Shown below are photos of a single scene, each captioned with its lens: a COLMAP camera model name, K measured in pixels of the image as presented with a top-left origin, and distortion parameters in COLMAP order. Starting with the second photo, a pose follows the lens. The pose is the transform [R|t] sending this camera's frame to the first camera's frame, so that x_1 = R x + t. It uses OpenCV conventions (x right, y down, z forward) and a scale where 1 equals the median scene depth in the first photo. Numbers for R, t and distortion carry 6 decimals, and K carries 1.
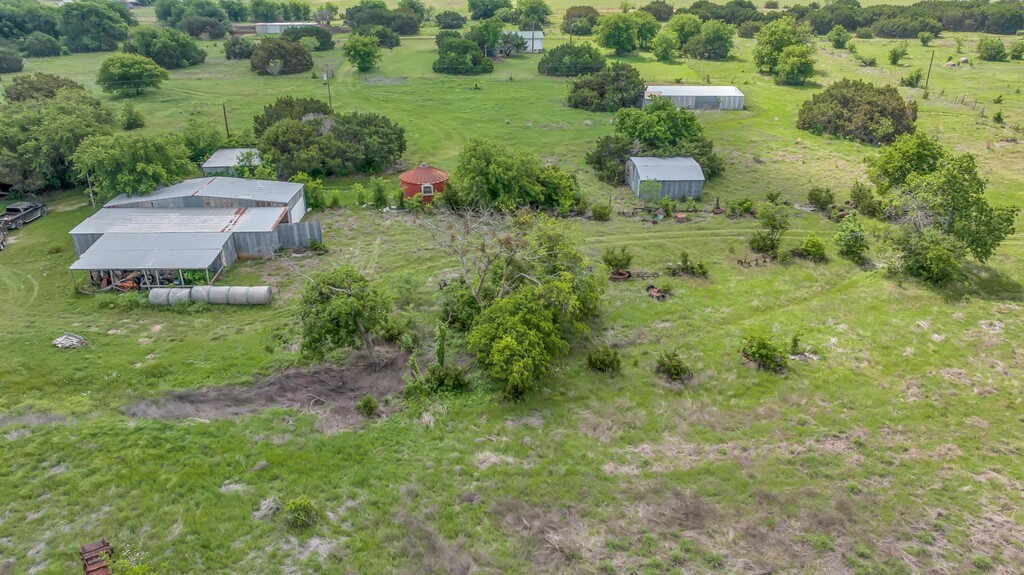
lens RADIAL K [[719.4, 0, 516.9], [0, 719.4, 284.4], [0, 0, 1]] dist [-0.016268, -0.000687]
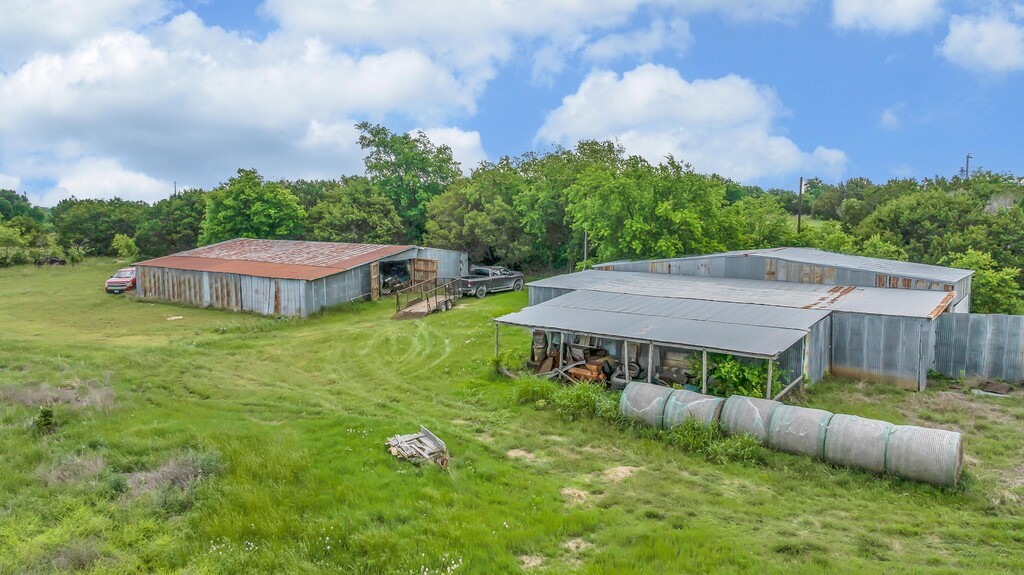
lens RADIAL K [[719.4, 0, 516.9], [0, 719.4, 284.4], [0, 0, 1]] dist [-0.016268, -0.000687]
pose [[0.775032, 0.066935, -0.628367, -0.249613], [-0.261064, 0.939465, -0.221925, 0.050866], [0.575474, 0.336043, 0.745590, 0.518687]]
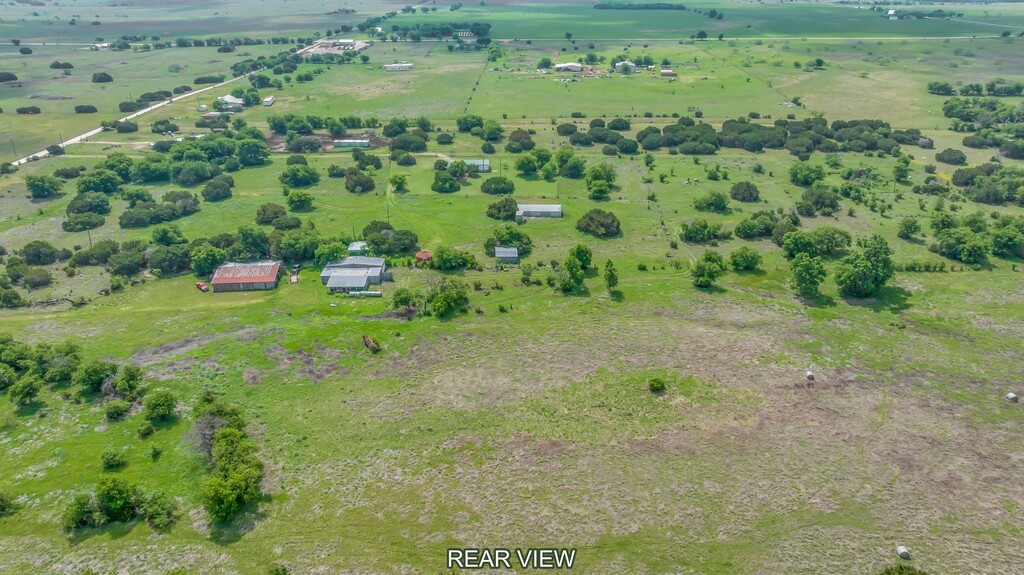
lens RADIAL K [[719.4, 0, 516.9], [0, 719.4, 284.4], [0, 0, 1]] dist [-0.016268, -0.000687]
pose [[0.999812, 0.005789, -0.018500, 0.353612], [-0.005863, 0.999975, -0.003963, -0.019676], [0.018477, 0.004071, 0.999821, -2.236045]]
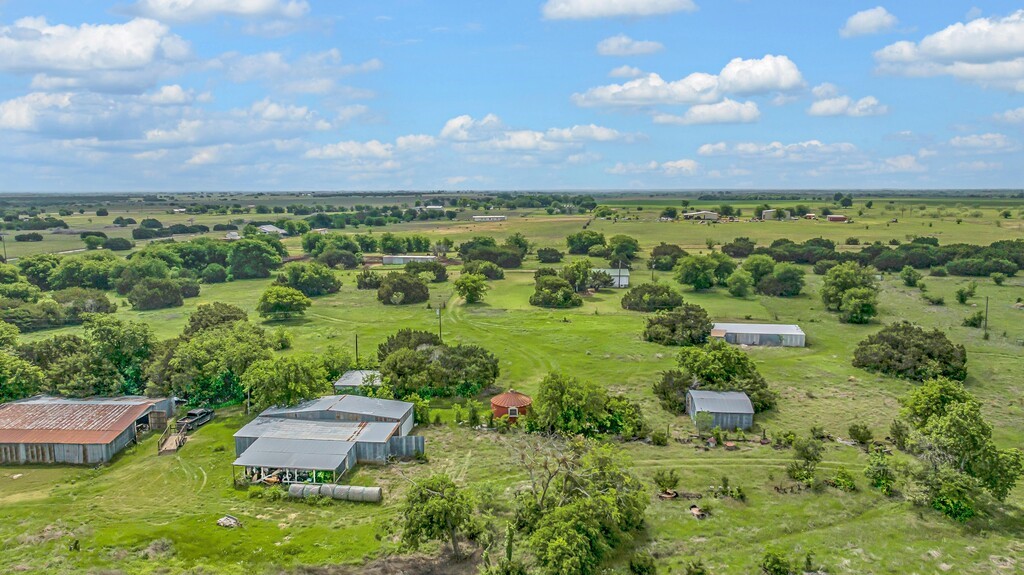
lens RADIAL K [[719.4, 0, 516.9], [0, 719.4, 284.4], [0, 0, 1]] dist [-0.016268, -0.000687]
pose [[0.989875, 0.016217, -0.141015, 0.051549], [-0.056144, 0.957169, -0.284034, 0.004980], [0.130369, 0.289075, 0.948388, -0.216289]]
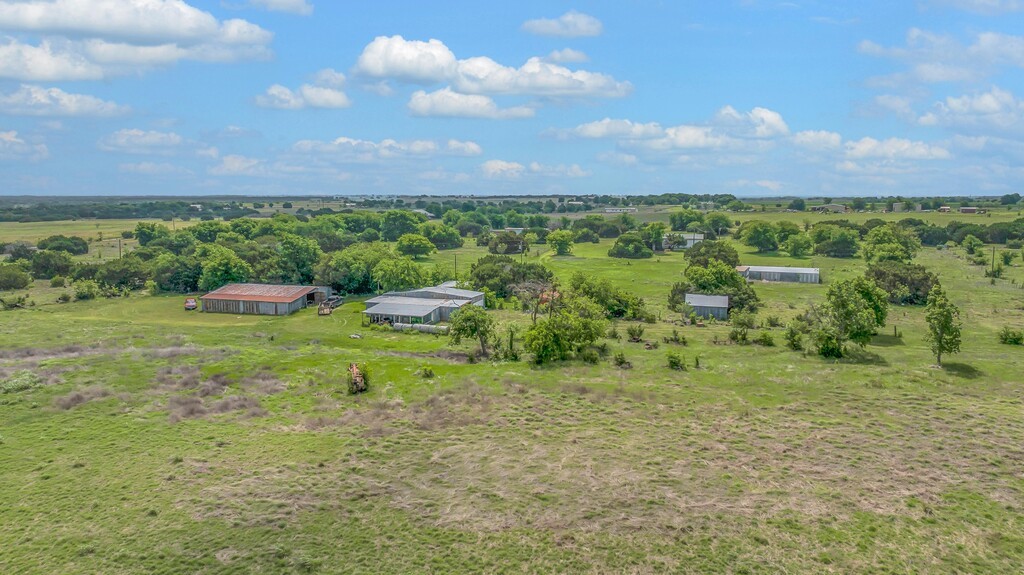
lens RADIAL K [[719.4, 0, 516.9], [0, 719.4, 284.4], [0, 0, 1]] dist [-0.016268, -0.000687]
pose [[0.936827, 0.045061, -0.346878, 0.416875], [-0.145737, 0.951779, -0.269957, 0.326673], [0.317986, 0.303456, 0.898220, -0.610904]]
